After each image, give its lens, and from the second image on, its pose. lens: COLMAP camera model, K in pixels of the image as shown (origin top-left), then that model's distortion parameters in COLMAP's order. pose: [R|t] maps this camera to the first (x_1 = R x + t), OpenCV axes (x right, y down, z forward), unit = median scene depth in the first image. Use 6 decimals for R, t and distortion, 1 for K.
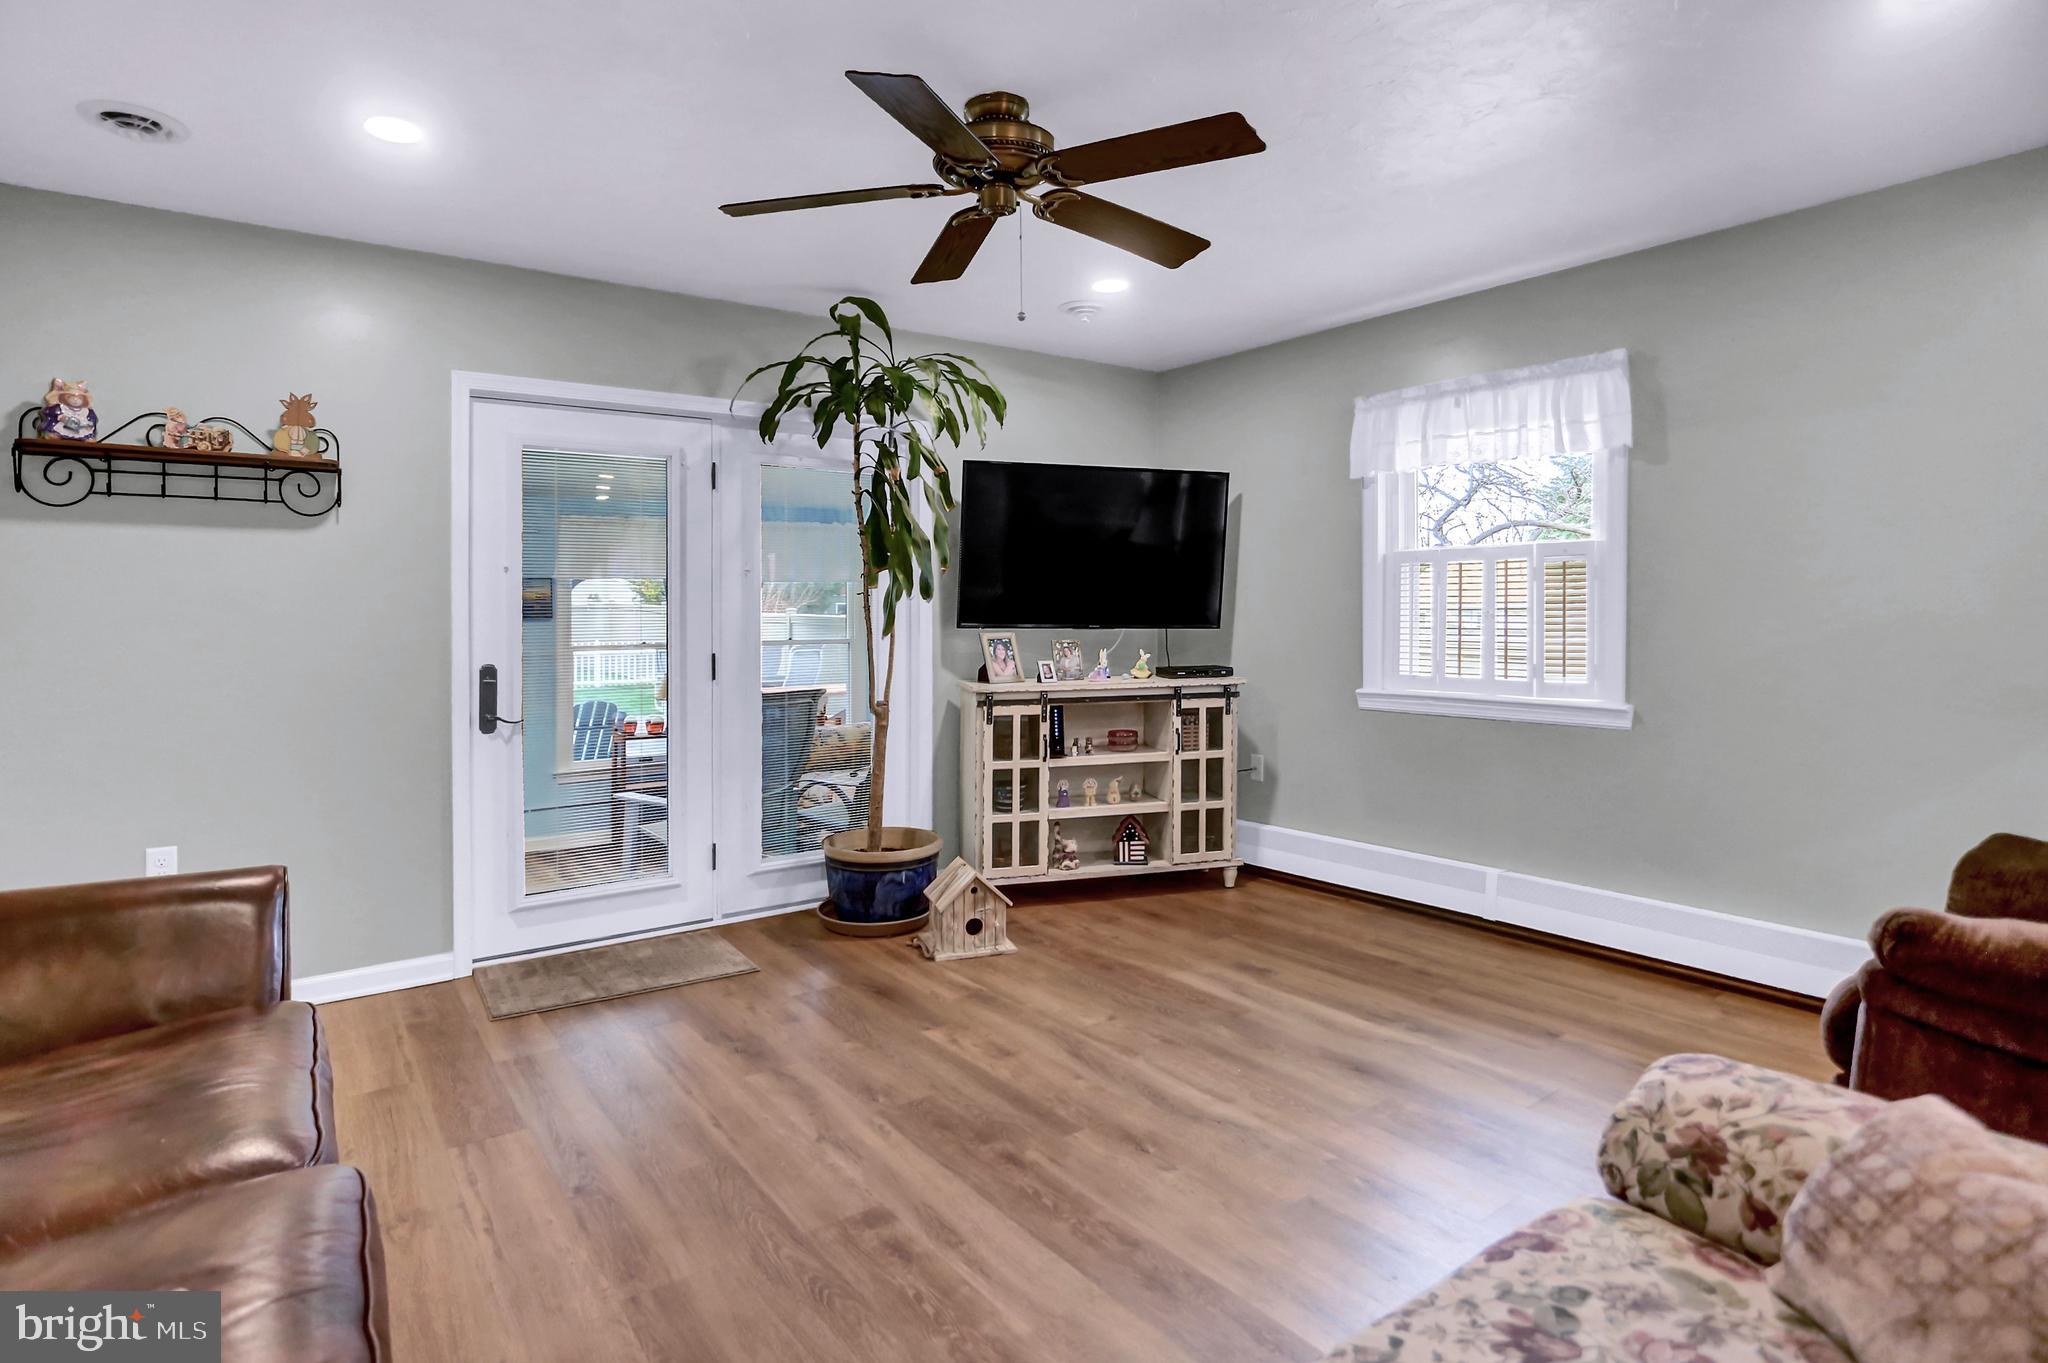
lens RADIAL K [[1067.5, 0, 1016.6], [0, 1067.5, 608.0], [0, 0, 1]] dist [-0.073084, 0.040688]
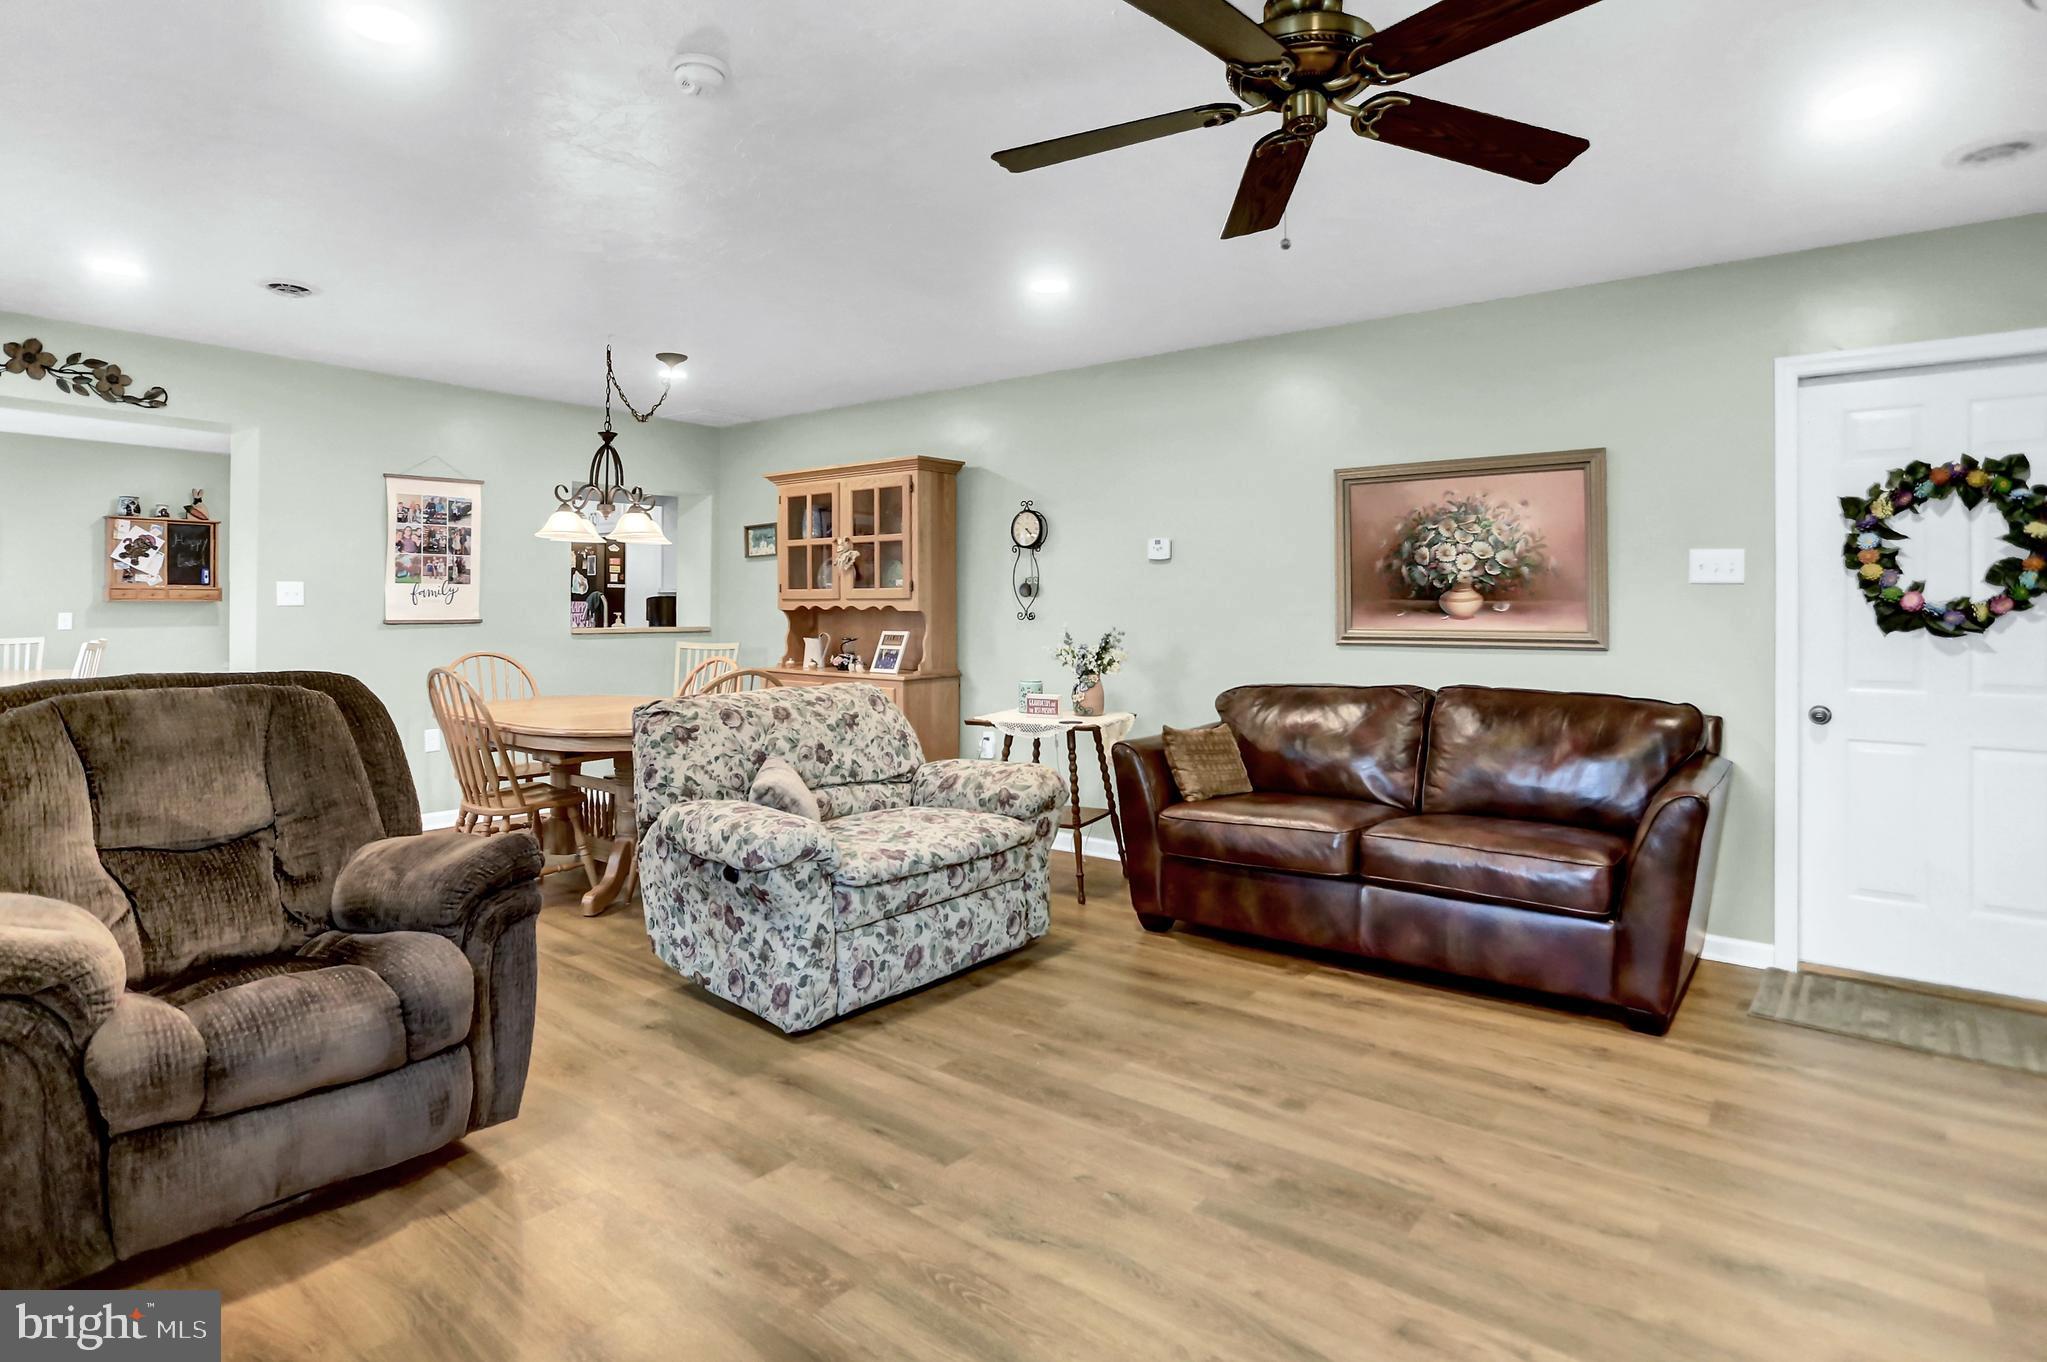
lens RADIAL K [[1066.9, 0, 1016.1], [0, 1066.9, 607.5], [0, 0, 1]] dist [-0.073084, 0.040688]
pose [[-0.963067, 0.004936, -0.269217, 0.403431], [0.006574, 0.999965, -0.005185, 0.006104], [0.269182, -0.006764, -0.963065, 1.676687]]
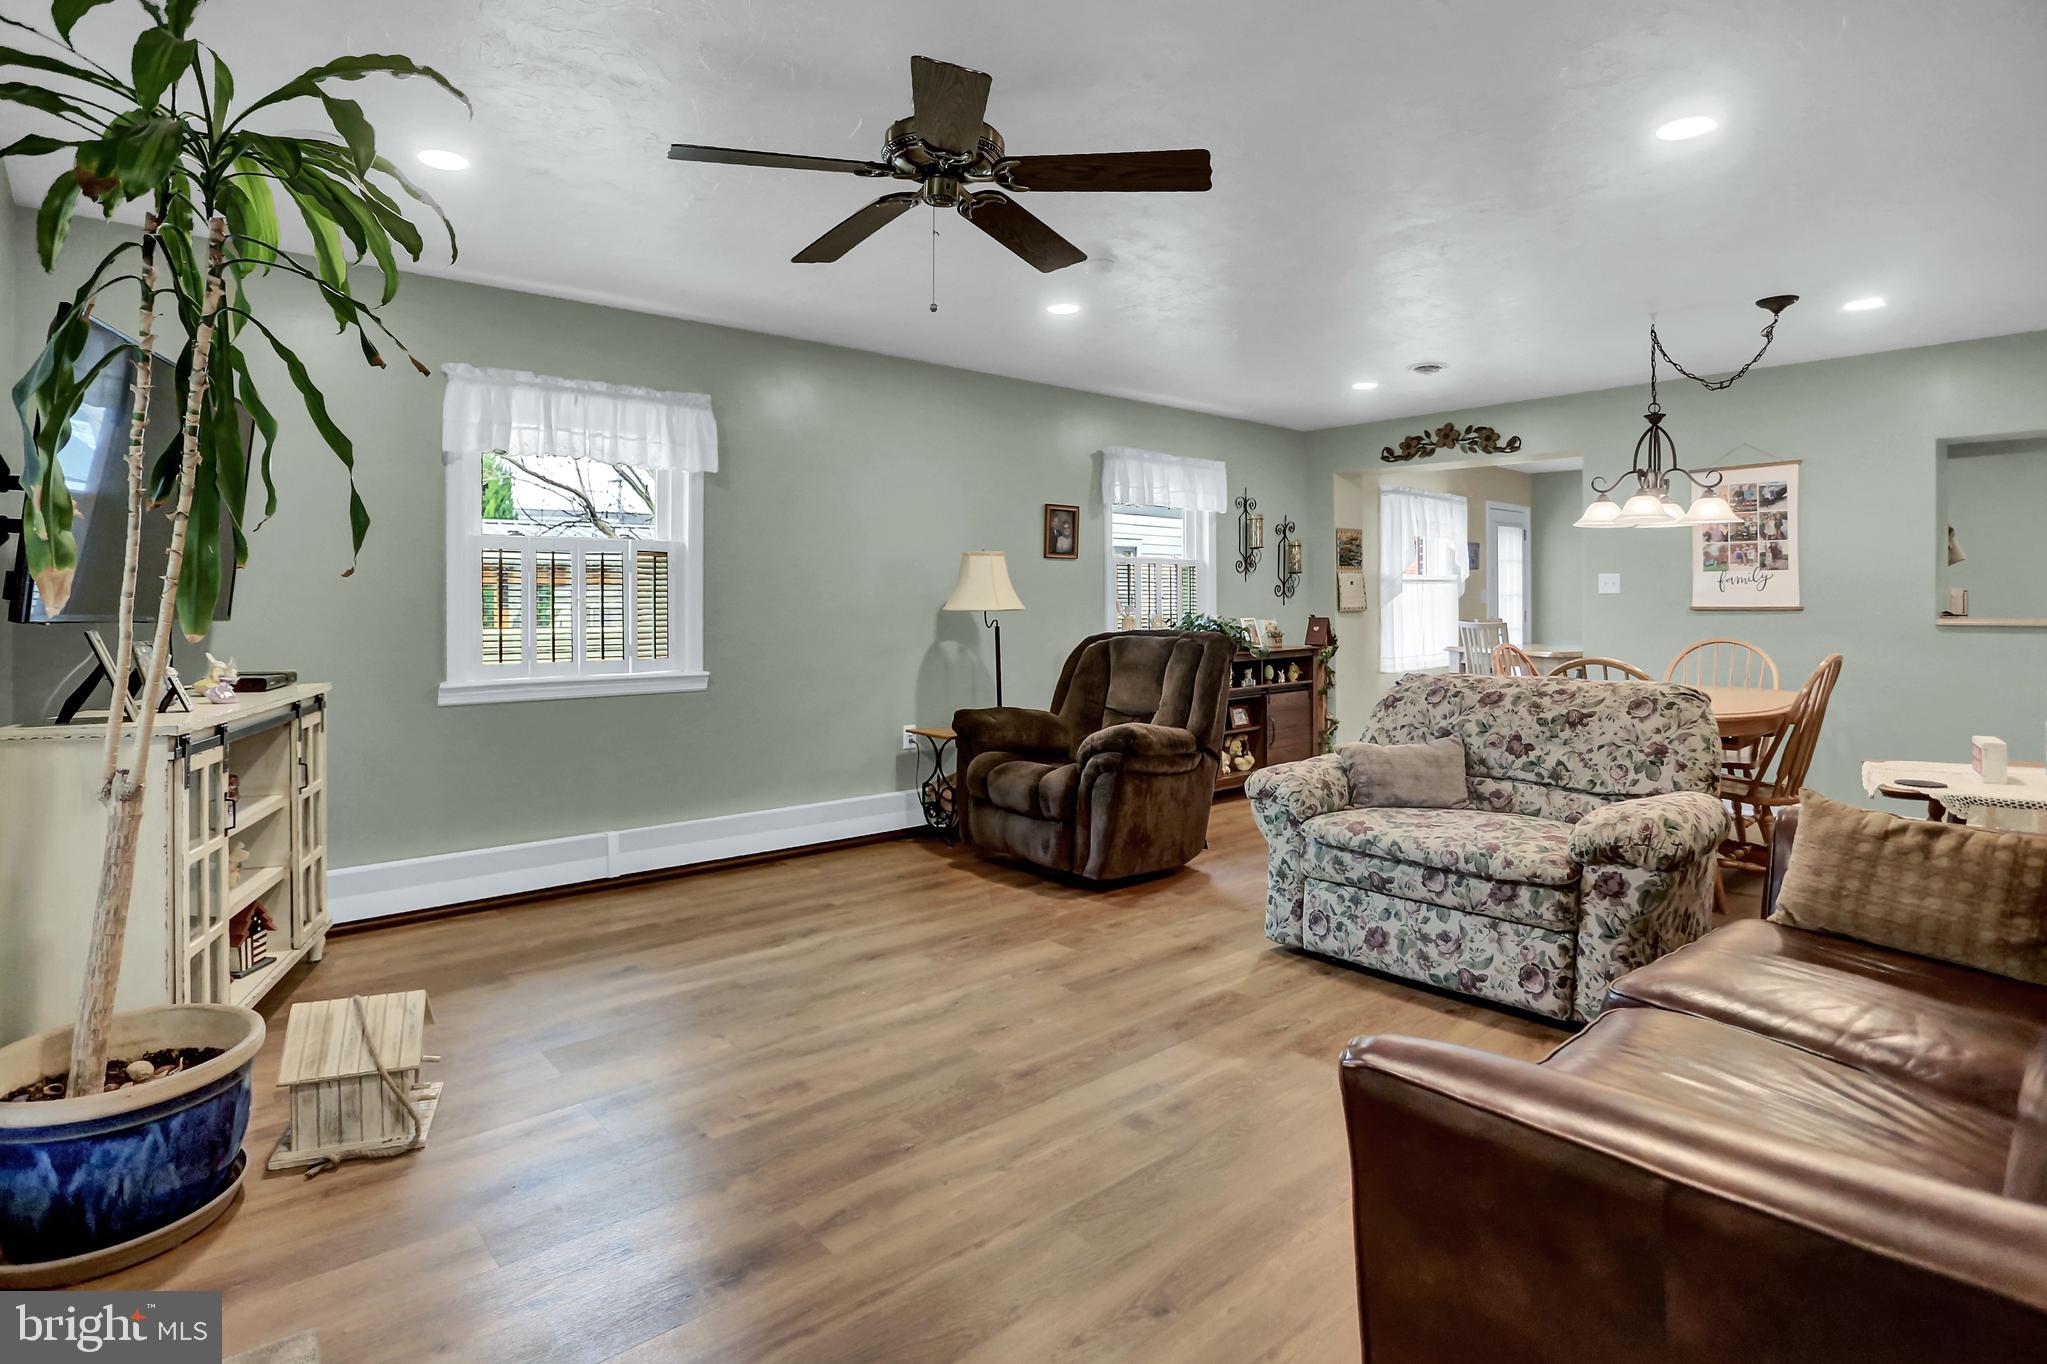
lens RADIAL K [[1066.9, 0, 1016.1], [0, 1066.9, 608.5], [0, 0, 1]] dist [-0.073084, 0.040688]
pose [[-0.099245, -0.000188, 0.995063, -1.010432], [-0.001773, 0.999998, 0.000012, 0.018956], [-0.995061, -0.001763, -0.099245, 0.998562]]
